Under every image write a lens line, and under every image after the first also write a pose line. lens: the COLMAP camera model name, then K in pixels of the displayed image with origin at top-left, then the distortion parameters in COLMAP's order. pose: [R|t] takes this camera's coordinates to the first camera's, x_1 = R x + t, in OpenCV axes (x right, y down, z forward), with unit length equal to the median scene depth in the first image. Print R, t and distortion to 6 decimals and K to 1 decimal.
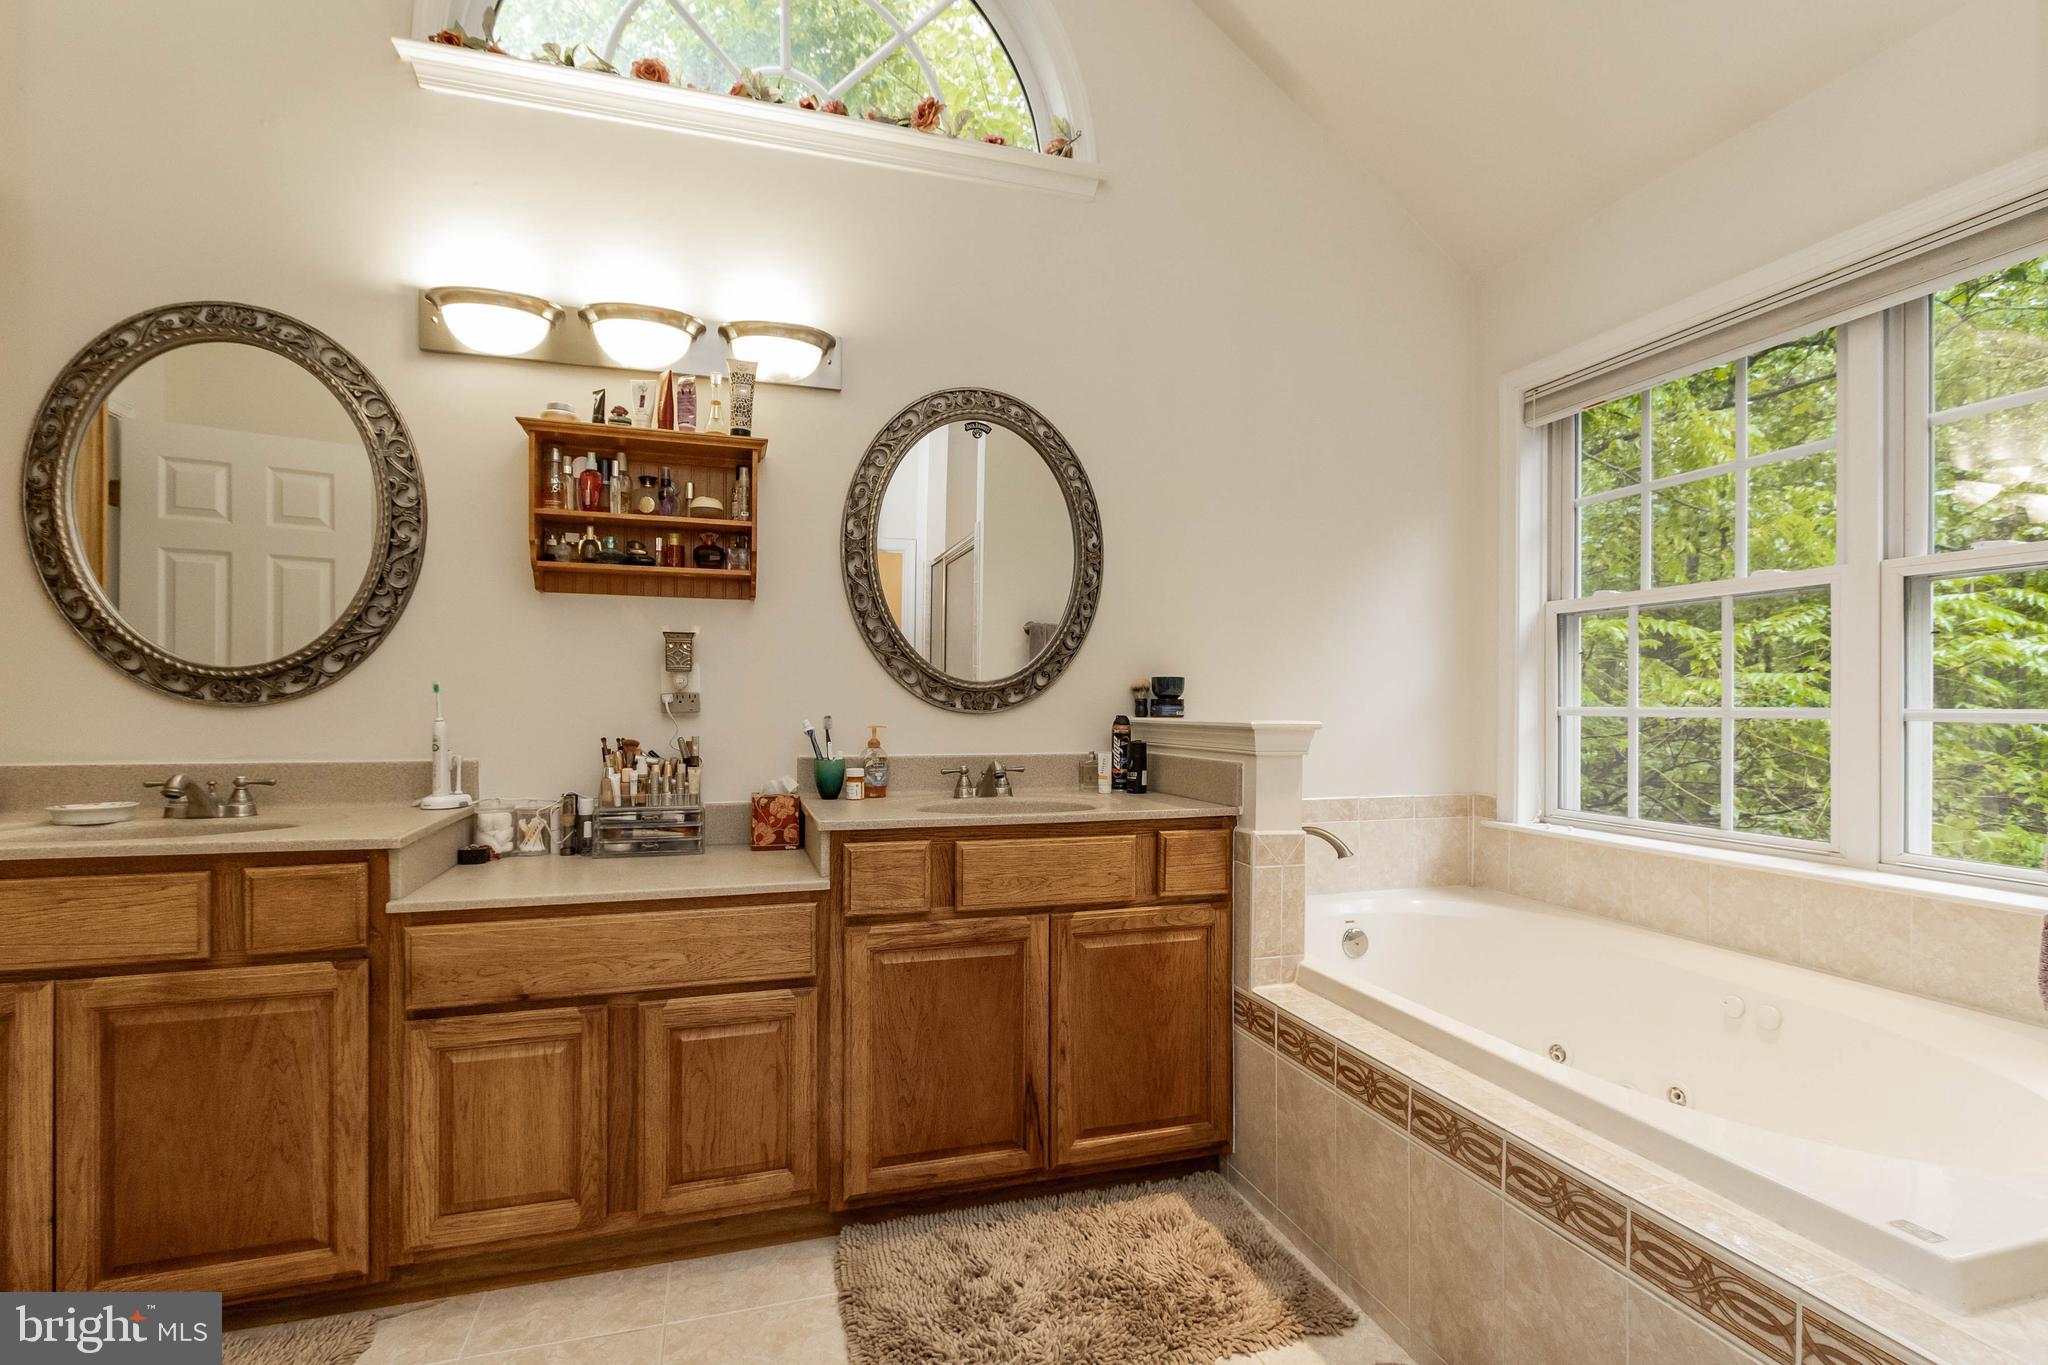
lens RADIAL K [[940.9, 0, 1011.2], [0, 940.9, 698.5], [0, 0, 1]] dist [0.004058, -0.000468]
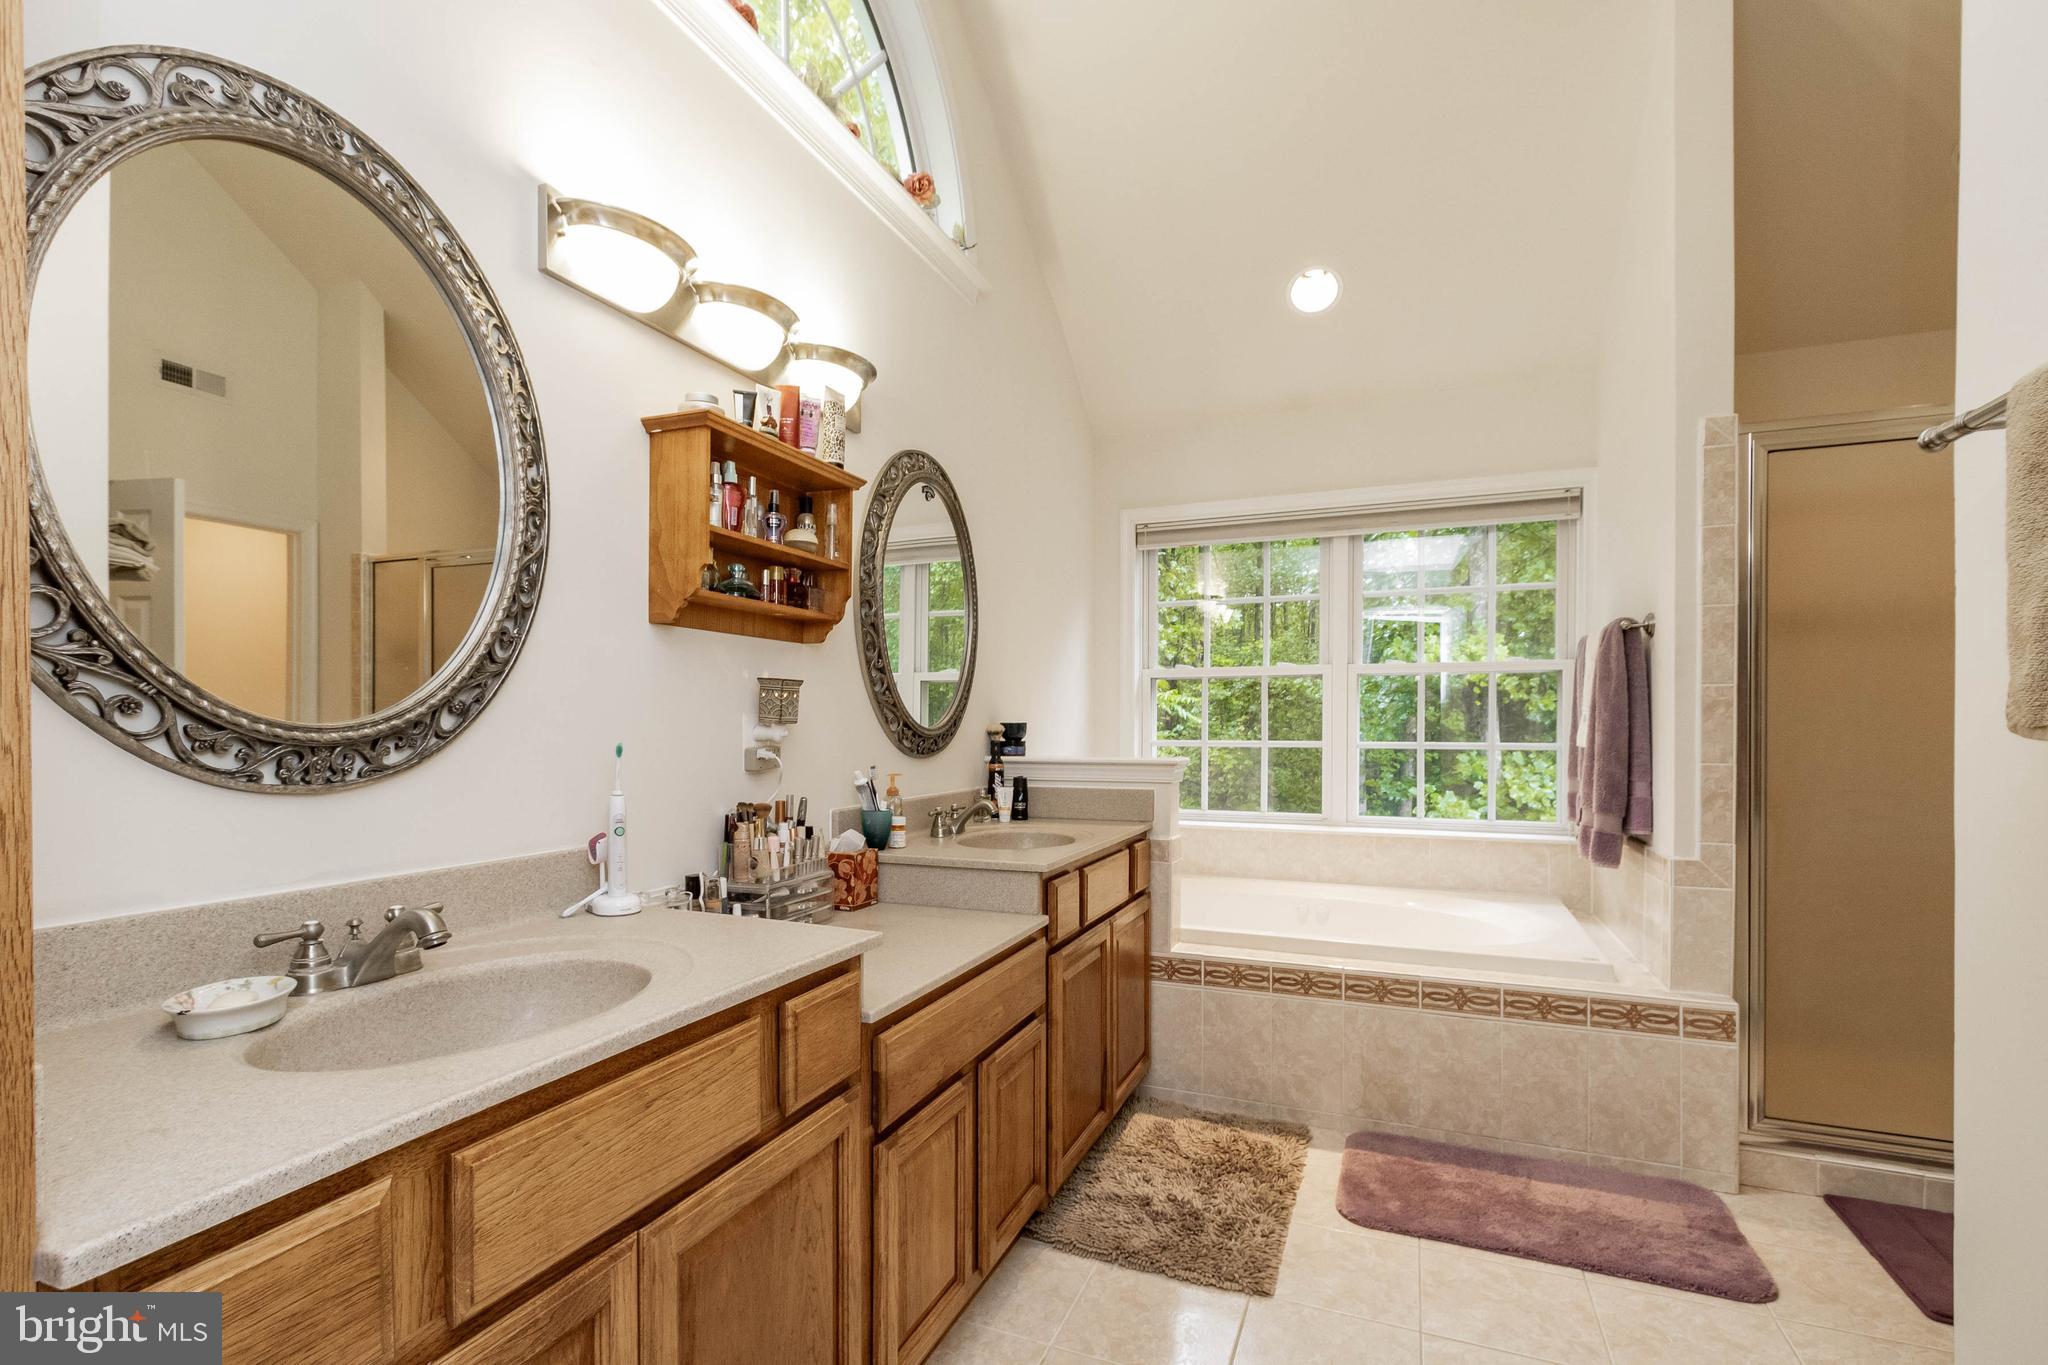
lens RADIAL K [[930.2, 0, 1016.6], [0, 930.2, 730.8], [0, 0, 1]] dist [0.000748, -0.000043]
pose [[0.647409, -0.009203, 0.762088, -0.930451], [-0.002269, 0.999899, 0.014002, -0.036246], [-0.762140, -0.010794, 0.647323, 0.277903]]
